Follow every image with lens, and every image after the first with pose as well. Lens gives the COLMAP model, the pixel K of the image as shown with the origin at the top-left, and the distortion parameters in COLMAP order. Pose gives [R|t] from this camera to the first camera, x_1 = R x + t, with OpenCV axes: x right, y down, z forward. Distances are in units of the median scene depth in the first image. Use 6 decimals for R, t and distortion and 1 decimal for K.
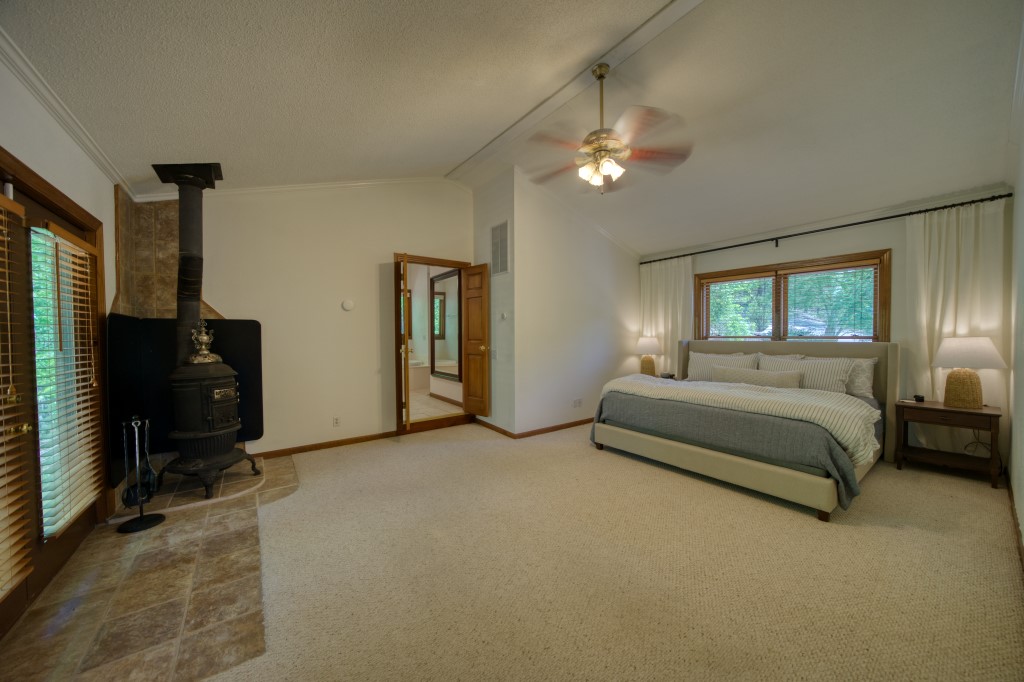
lens RADIAL K [[352.3, 0, 511.9], [0, 352.3, 342.4], [0, 0, 1]] dist [-0.015264, -0.000258]
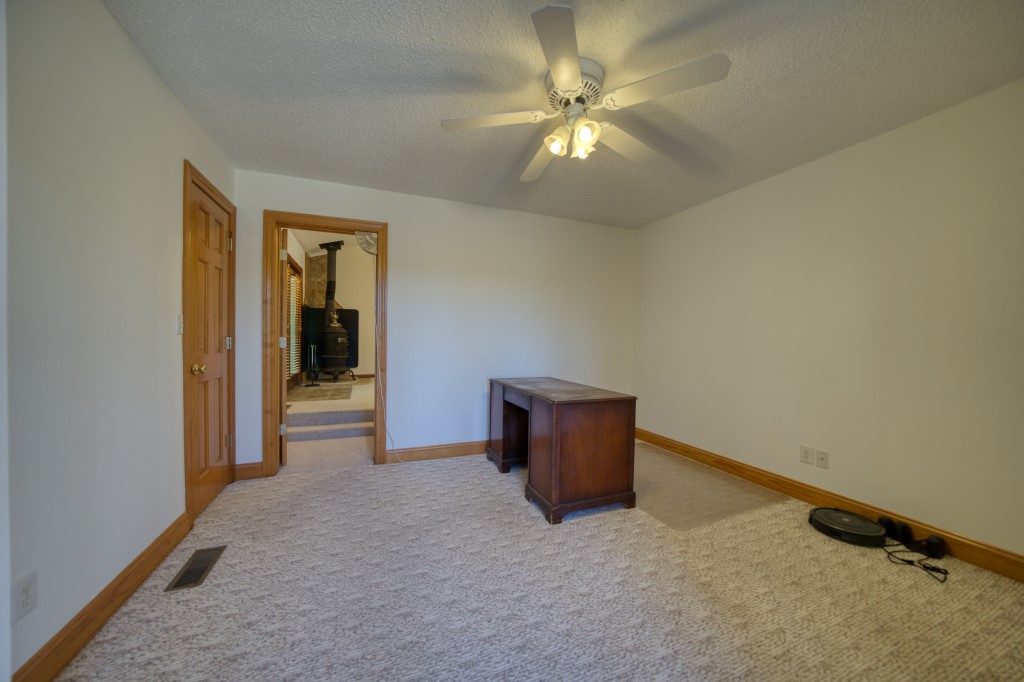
lens RADIAL K [[352.3, 0, 512.9], [0, 352.3, 341.9], [0, 0, 1]] dist [-0.015264, -0.000258]
pose [[0.968998, 0.014298, -0.246653, 0.789726], [-0.018208, 0.999742, -0.013581, 0.162097], [0.246395, 0.017651, 0.969009, -0.911920]]
